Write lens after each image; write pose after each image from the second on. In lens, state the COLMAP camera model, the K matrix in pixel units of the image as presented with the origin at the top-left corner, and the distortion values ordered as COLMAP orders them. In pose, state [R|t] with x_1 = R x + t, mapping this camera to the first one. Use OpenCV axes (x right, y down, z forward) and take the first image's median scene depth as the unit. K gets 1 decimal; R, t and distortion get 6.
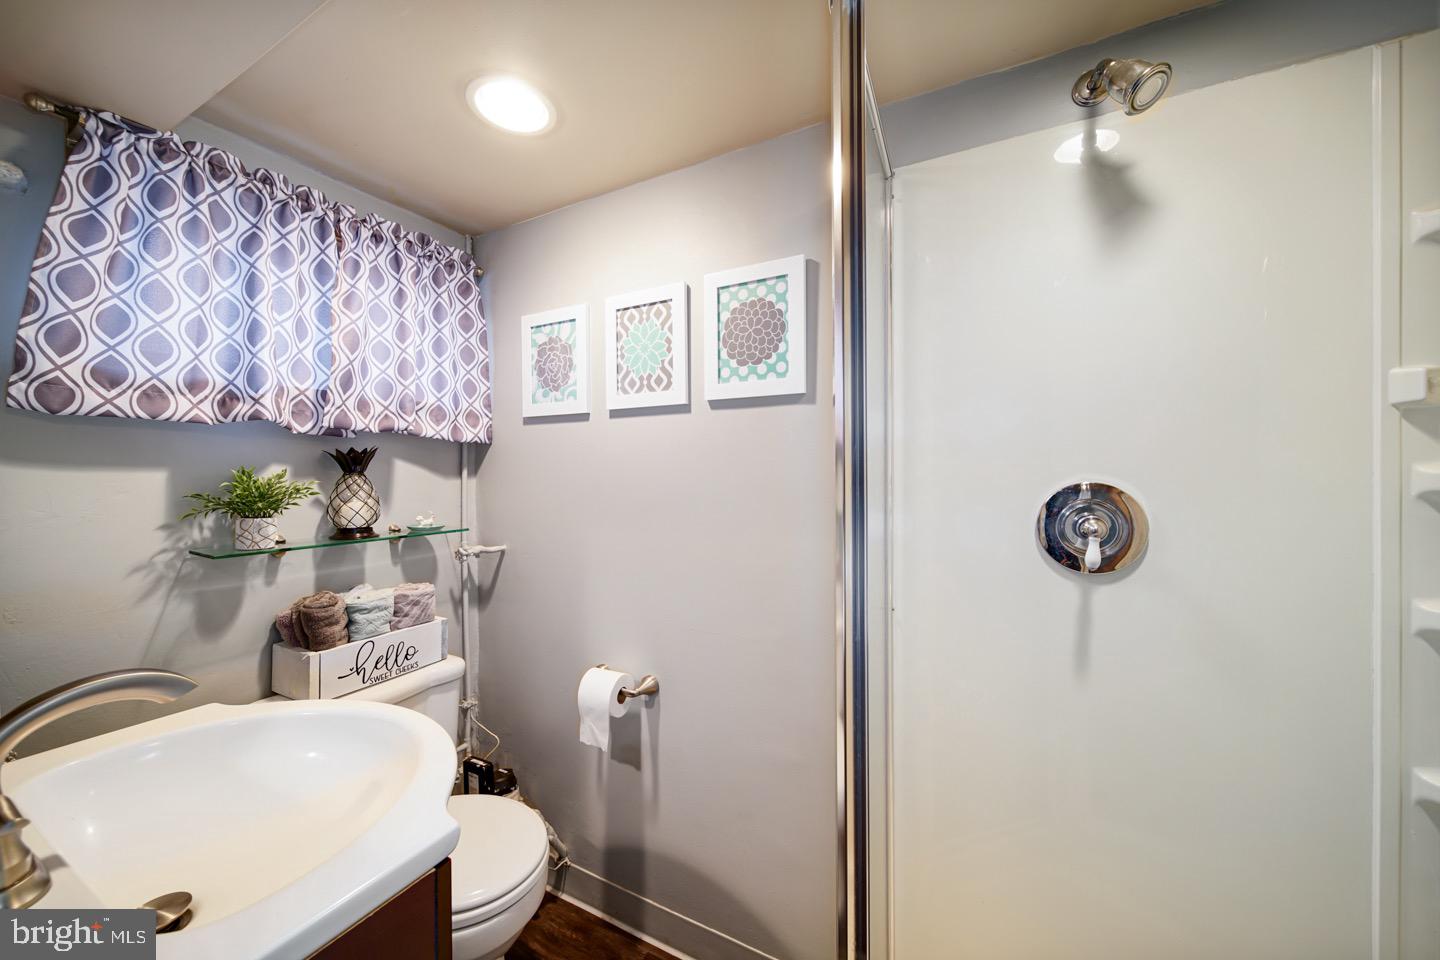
lens RADIAL K [[528.3, 0, 728.9], [0, 528.3, 477.3], [0, 0, 1]] dist [-0.001300, -0.000114]
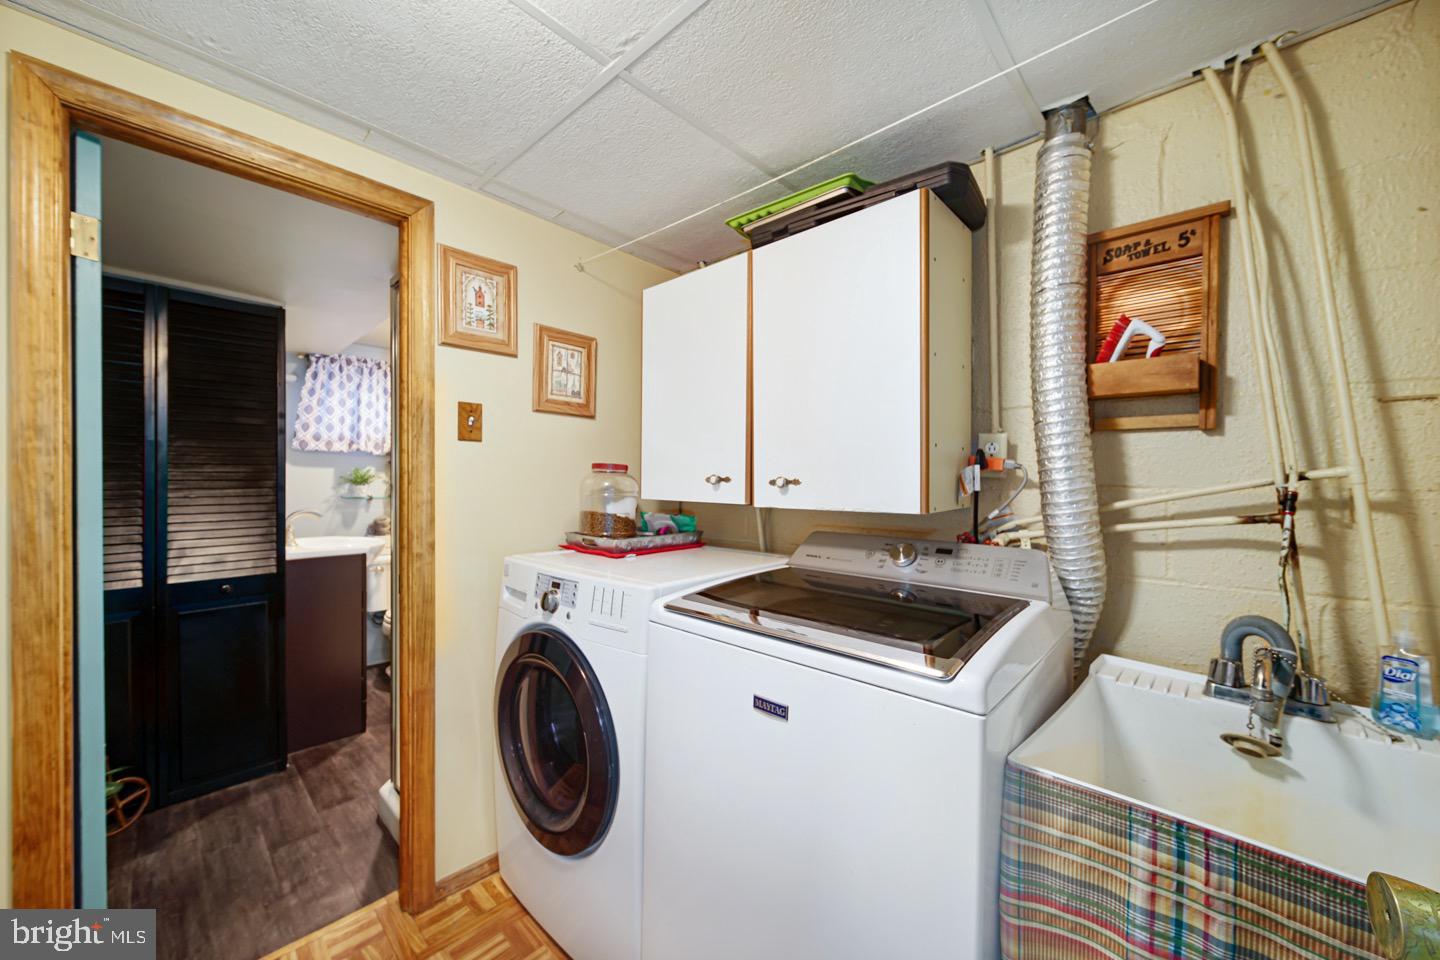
lens RADIAL K [[528.3, 0, 711.2], [0, 528.3, 480.5], [0, 0, 1]] dist [-0.001300, -0.000114]
pose [[0.965504, 0.007522, -0.260279, 1.707408], [-0.007797, 0.999970, -0.000022, 0.038407], [0.260271, 0.002051, 0.965533, -1.271399]]
